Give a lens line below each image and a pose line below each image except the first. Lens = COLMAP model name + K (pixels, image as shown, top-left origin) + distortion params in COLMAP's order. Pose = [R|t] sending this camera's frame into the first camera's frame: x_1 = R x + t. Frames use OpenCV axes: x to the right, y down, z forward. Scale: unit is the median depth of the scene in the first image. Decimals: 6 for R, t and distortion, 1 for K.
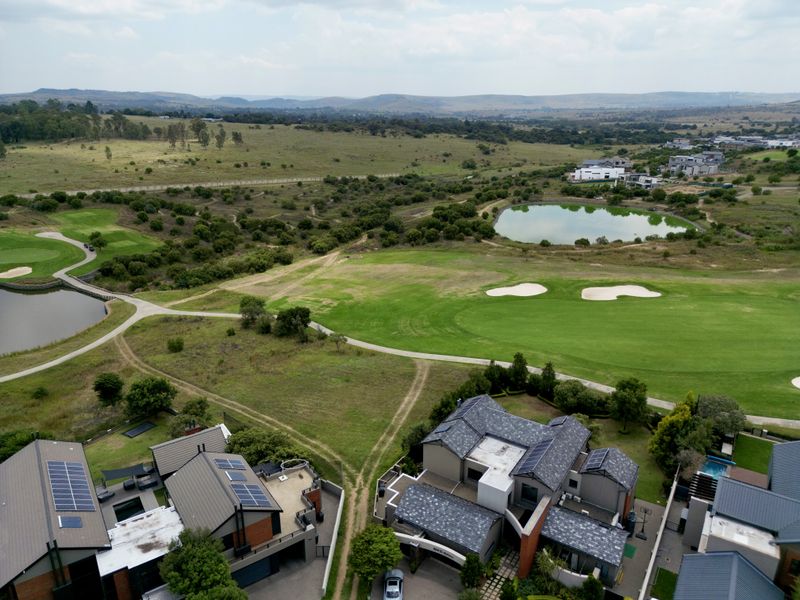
lens RADIAL K [[561.3, 0, 400.0], [0, 561.3, 300.0], [0, 0, 1]] dist [0.063430, -0.057416]
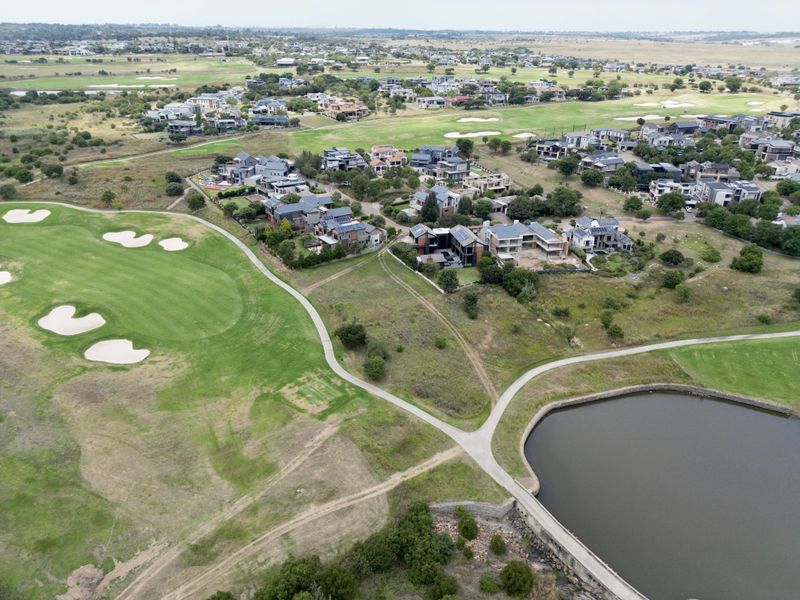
lens RADIAL K [[561.3, 0, 400.0], [0, 561.3, 300.0], [0, 0, 1]] dist [0.063430, -0.057416]
pose [[-0.920439, -0.167886, 0.352997, -0.511408], [0.125670, 0.728025, 0.673934, -0.606581], [-0.370135, 0.664676, -0.649004, 1.233792]]
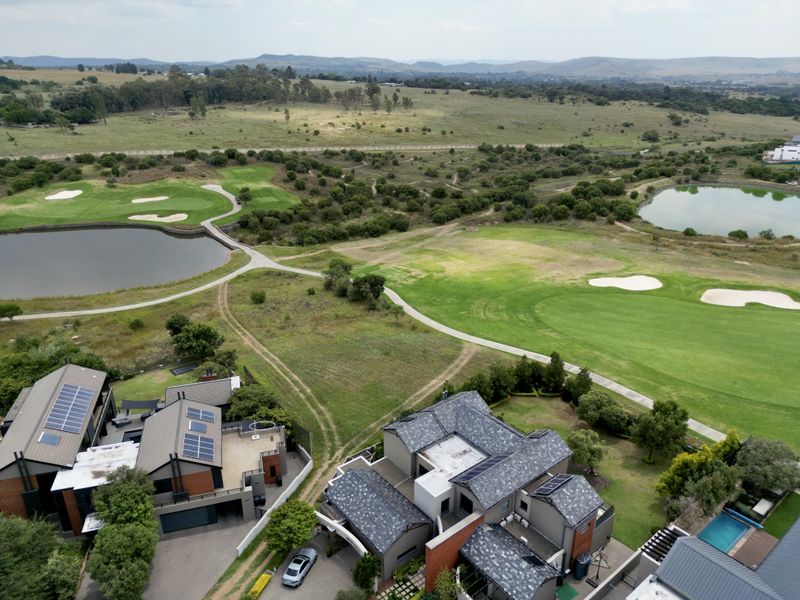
lens RADIAL K [[561.3, 0, 400.0], [0, 561.3, 300.0], [0, 0, 1]] dist [0.063430, -0.057416]
pose [[0.949416, 0.121584, -0.289530, 0.116373], [-0.105604, 0.991924, 0.070253, -0.013058], [0.295733, -0.036124, 0.954587, 0.036167]]
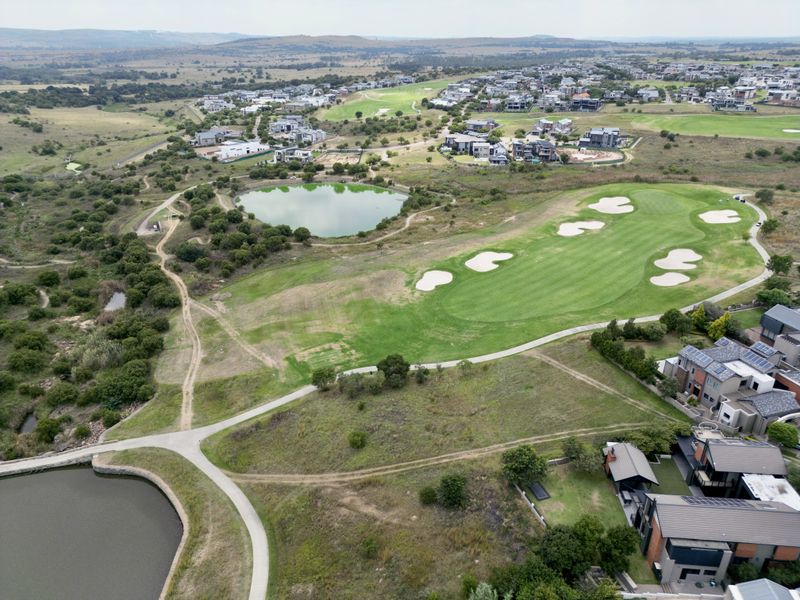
lens RADIAL K [[561.3, 0, 400.0], [0, 561.3, 300.0], [0, 0, 1]] dist [0.063430, -0.057416]
pose [[0.629962, -0.321819, 0.706810, -0.643137], [0.252788, 0.945511, 0.205199, -0.219287], [-0.734334, 0.049405, 0.676988, 0.191660]]
